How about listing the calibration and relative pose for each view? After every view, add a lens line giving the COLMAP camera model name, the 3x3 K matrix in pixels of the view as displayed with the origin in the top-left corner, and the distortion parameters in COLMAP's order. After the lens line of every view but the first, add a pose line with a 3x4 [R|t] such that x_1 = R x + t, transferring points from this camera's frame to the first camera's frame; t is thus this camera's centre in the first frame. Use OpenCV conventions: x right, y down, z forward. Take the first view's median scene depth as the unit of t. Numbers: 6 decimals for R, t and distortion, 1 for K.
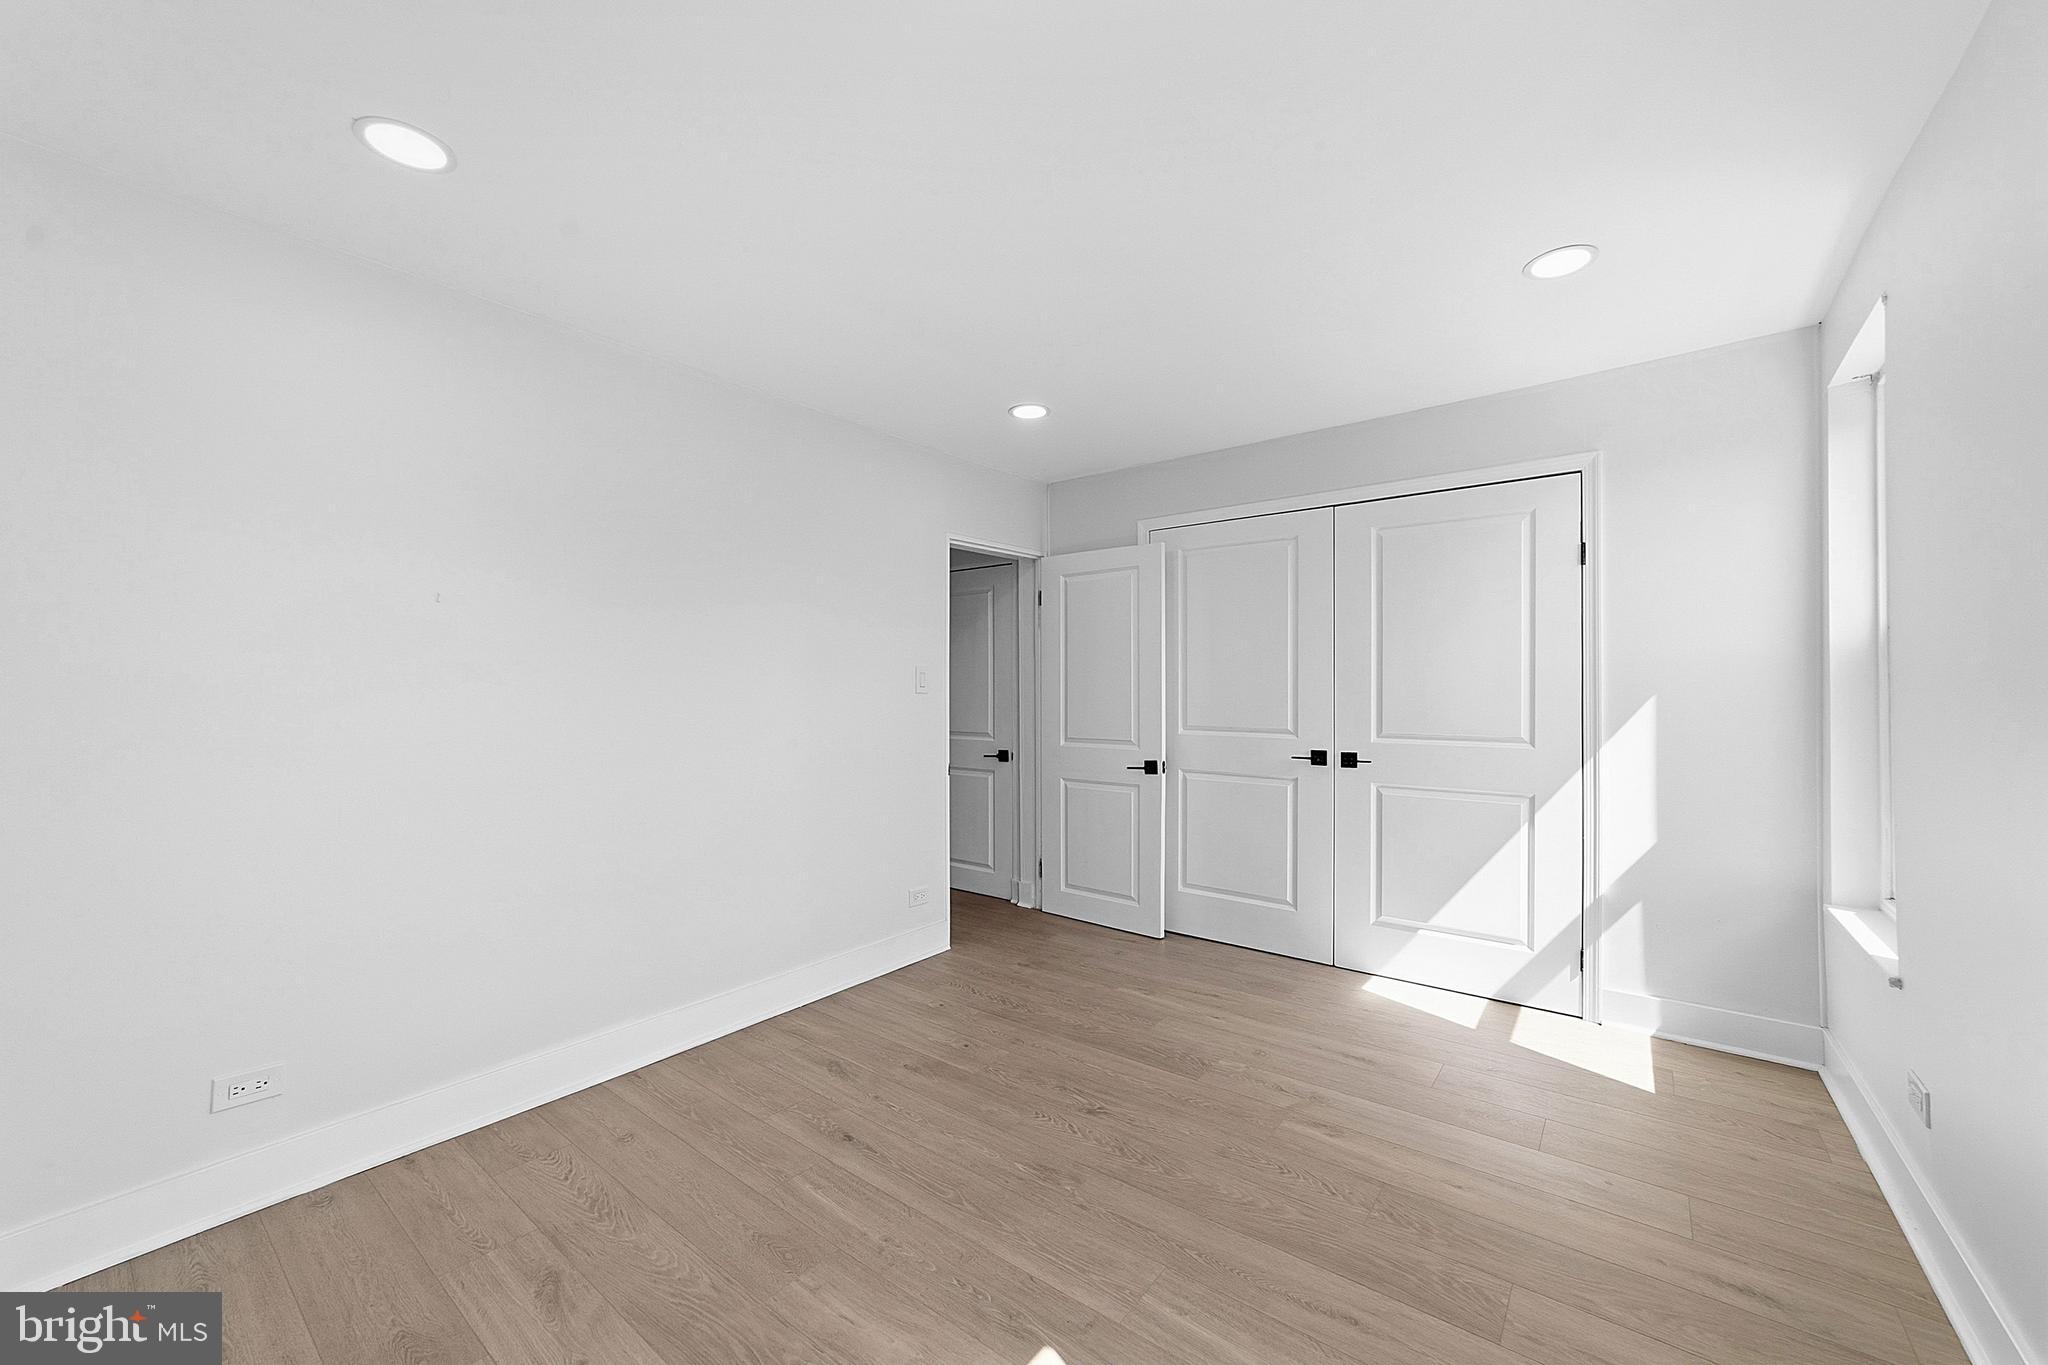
lens RADIAL K [[789.7, 0, 1027.0], [0, 789.7, 692.5], [0, 0, 1]] dist [-0.000094, -0.000017]
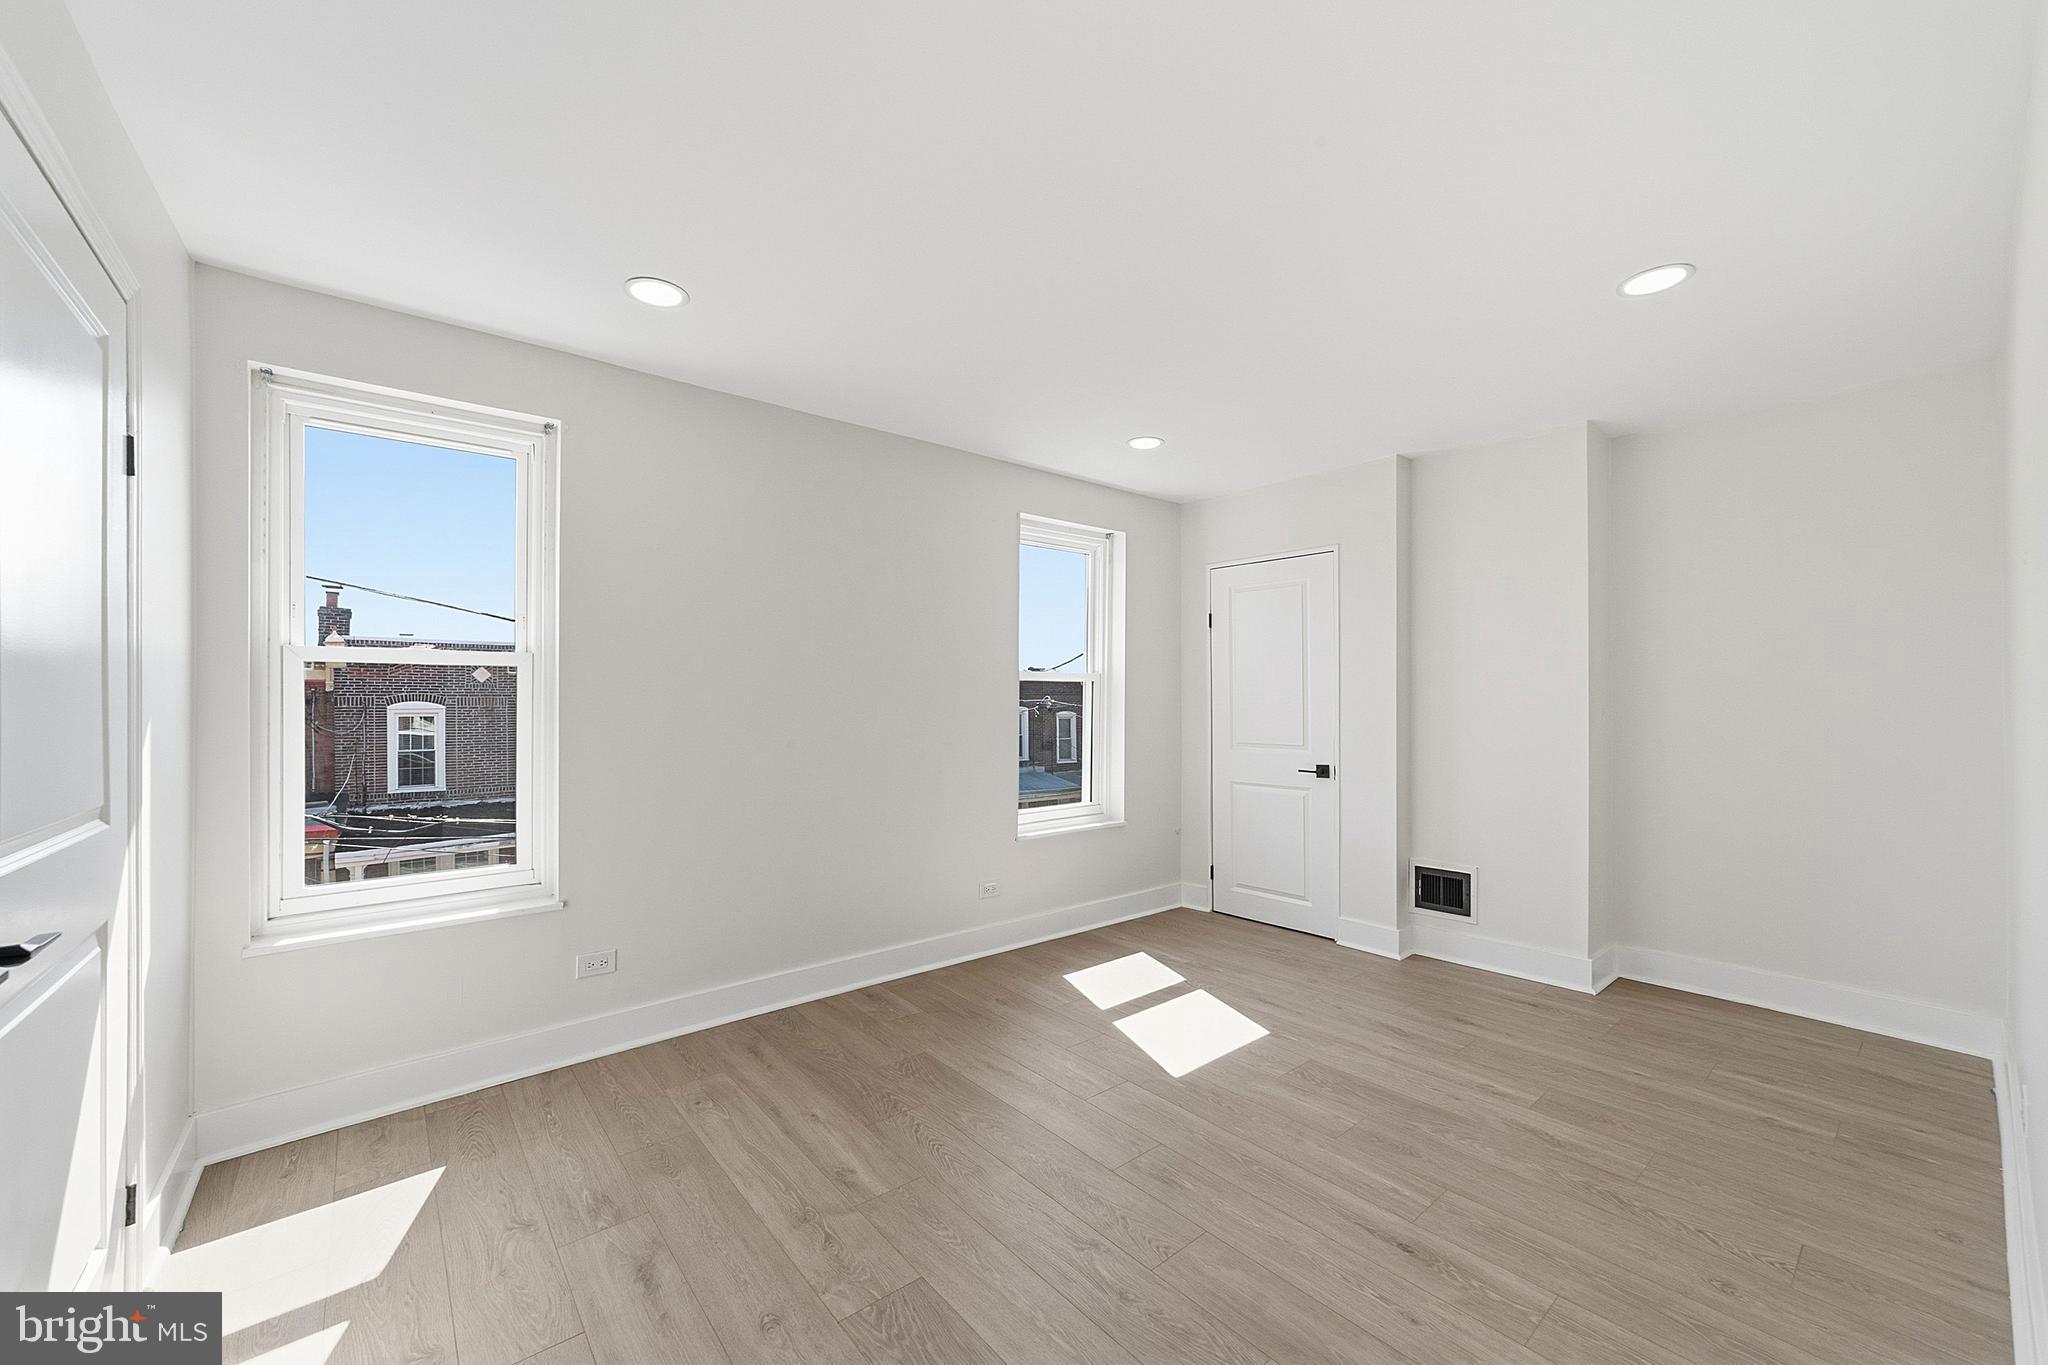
lens RADIAL K [[789.7, 0, 1027.0], [0, 789.7, 692.5], [0, 0, 1]] dist [-0.000094, -0.000017]
pose [[-0.977364, 0.009074, 0.211370, -0.025939], [0.008710, 0.999959, -0.002654, -0.006210], [-0.211386, -0.000753, -0.977402, 2.056430]]
